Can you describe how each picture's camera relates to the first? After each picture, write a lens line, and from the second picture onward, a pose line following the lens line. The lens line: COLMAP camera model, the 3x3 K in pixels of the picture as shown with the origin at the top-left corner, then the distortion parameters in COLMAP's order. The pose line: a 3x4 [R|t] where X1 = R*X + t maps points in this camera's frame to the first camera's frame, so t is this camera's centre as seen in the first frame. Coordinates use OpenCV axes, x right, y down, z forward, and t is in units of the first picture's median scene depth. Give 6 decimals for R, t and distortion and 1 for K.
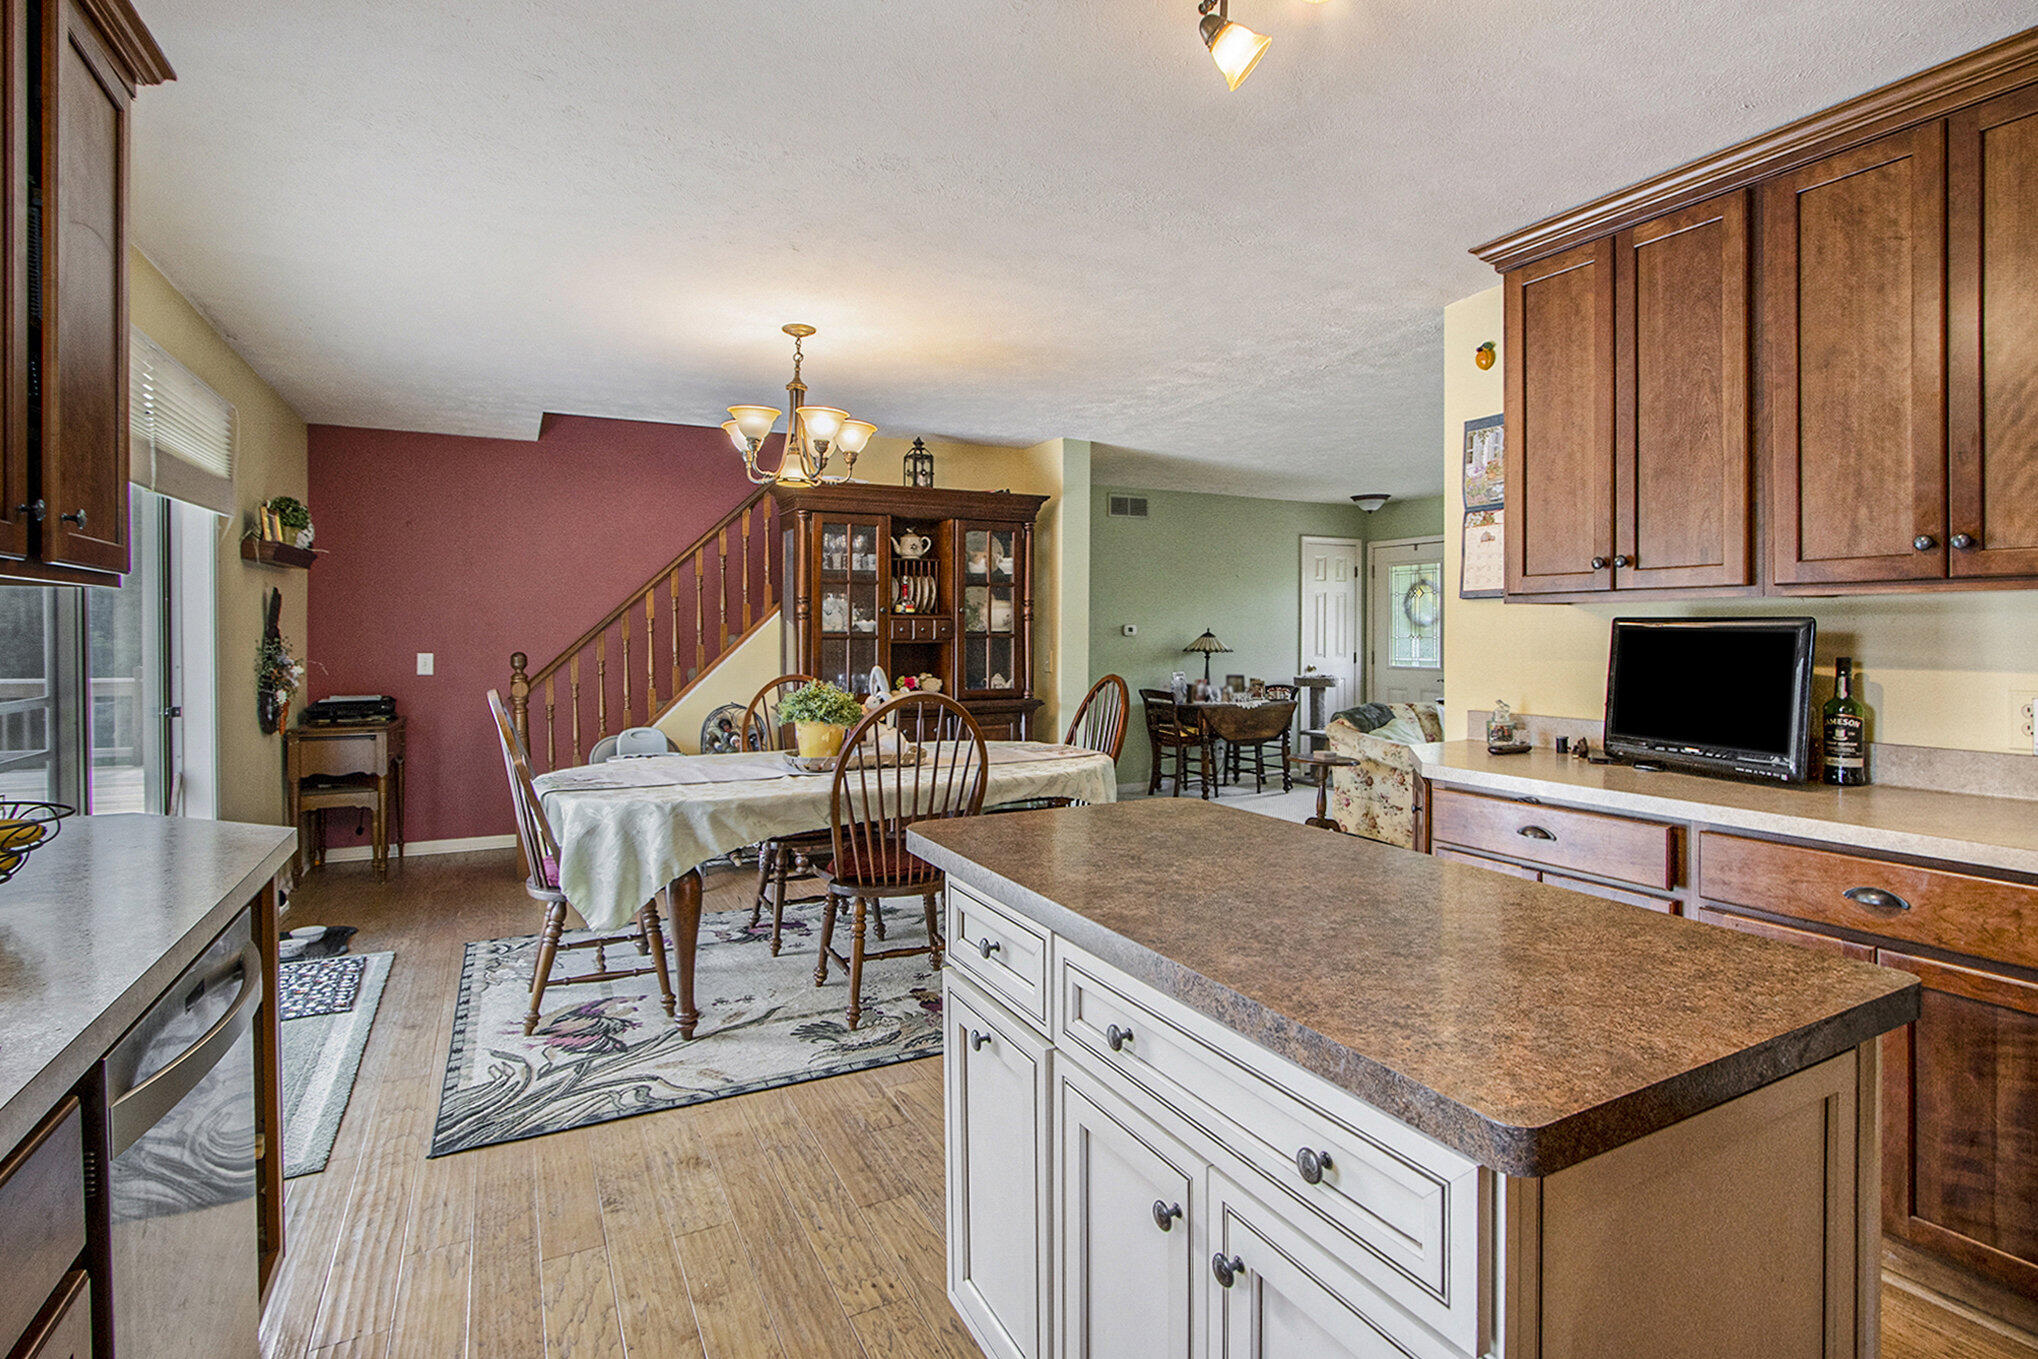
lens RADIAL K [[995.8, 0, 1012.7], [0, 995.8, 635.6], [0, 0, 1]] dist [-0.001691, 0.000044]
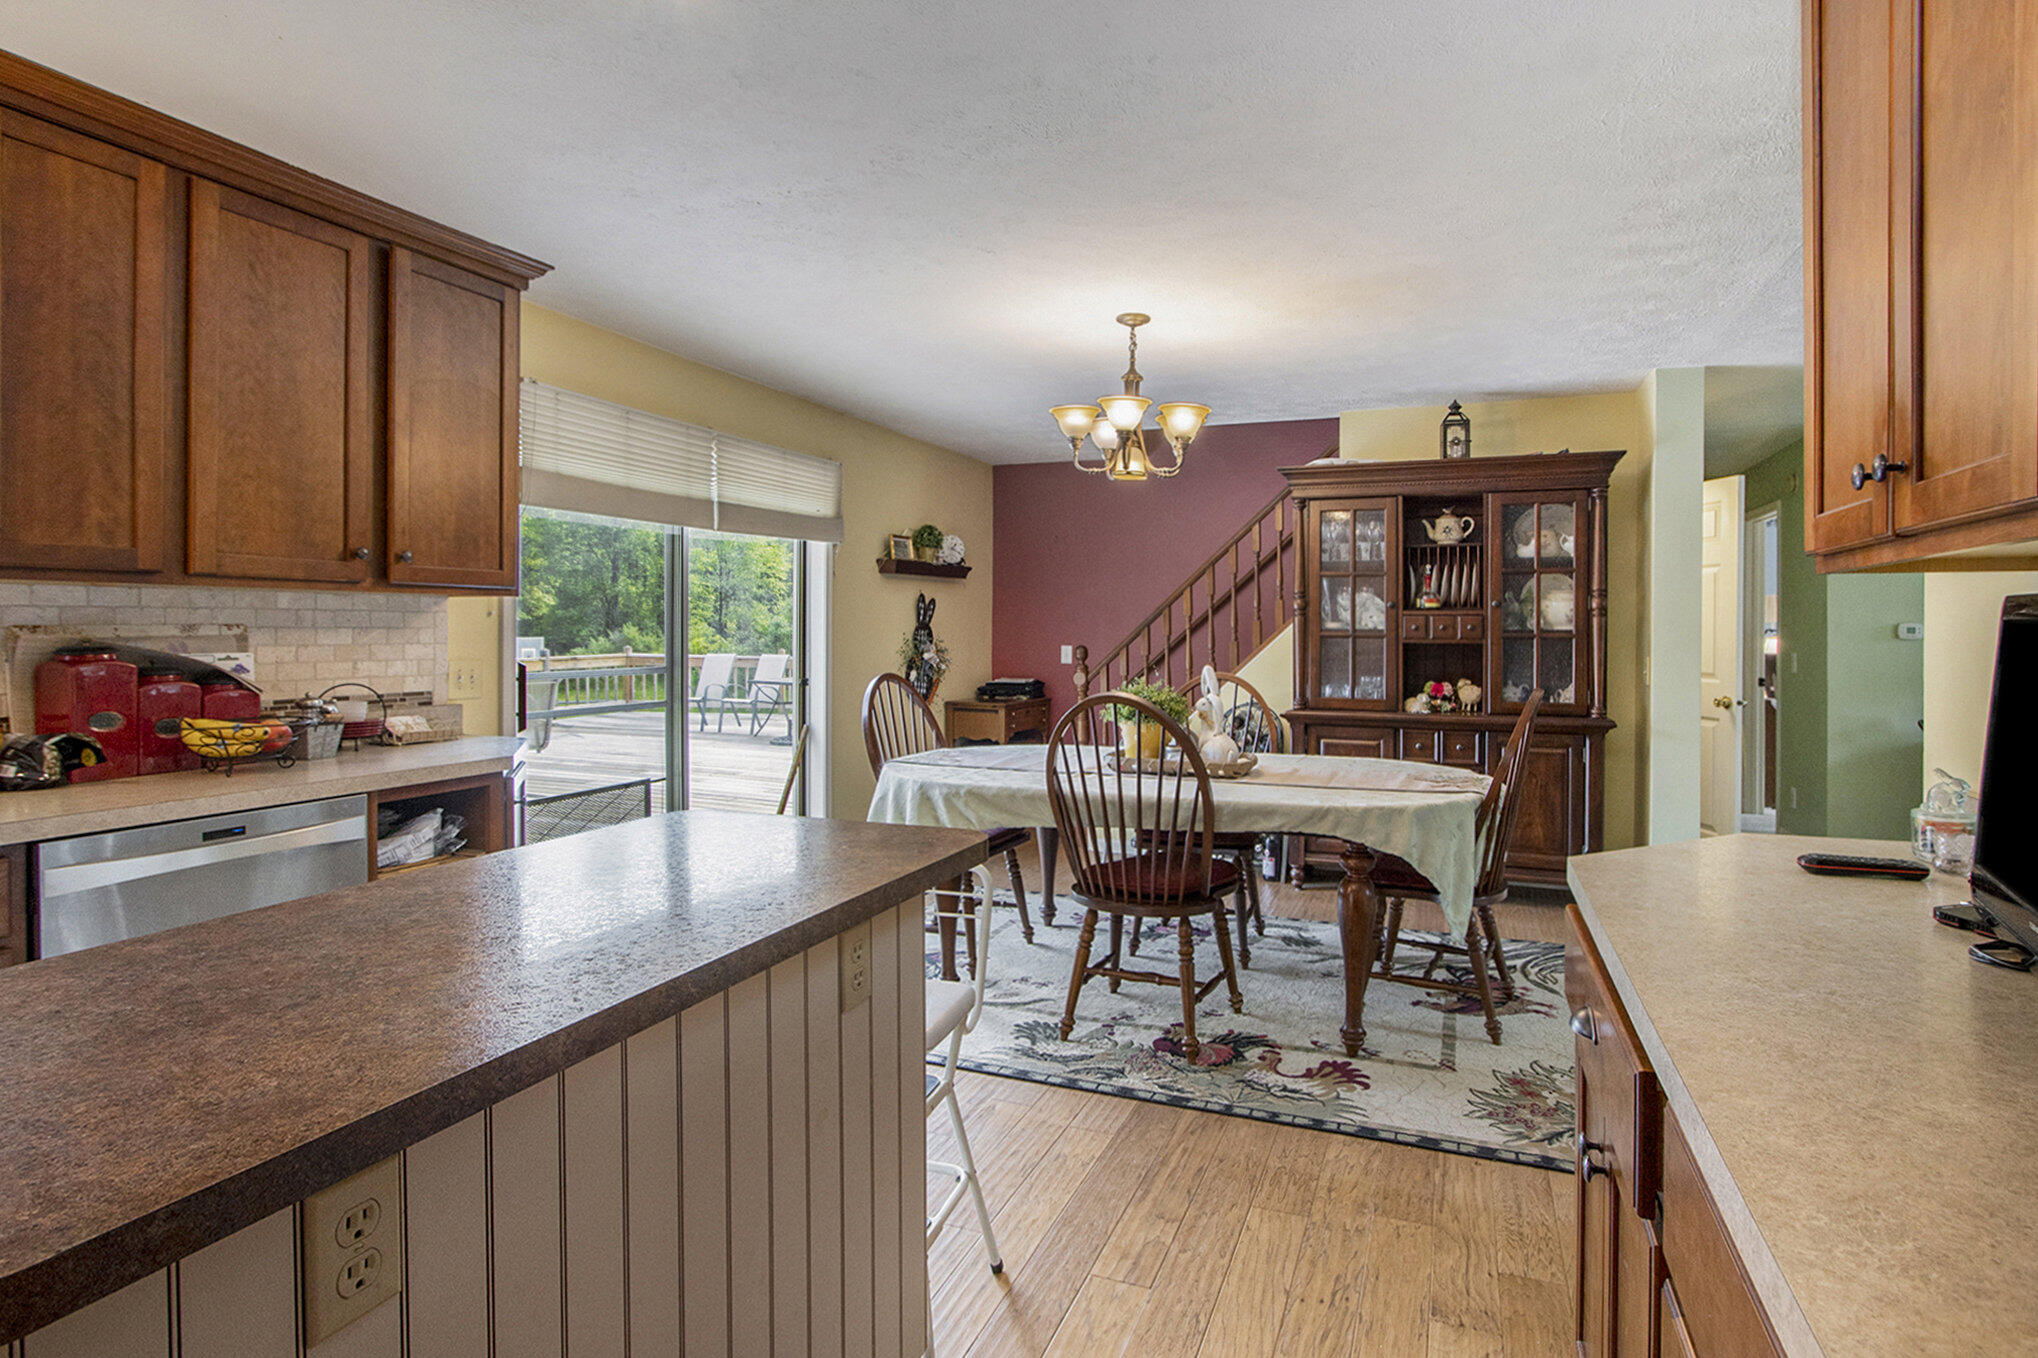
lens RADIAL K [[980.2, 0, 1021.3], [0, 980.2, 627.1], [0, 0, 1]] dist [-0.002000, 0.000013]
pose [[0.687801, 0.003237, -0.725893, 0.275712], [-0.009046, 0.999951, -0.004112, 0.000431], [0.725843, 0.009395, 0.687796, 0.173654]]
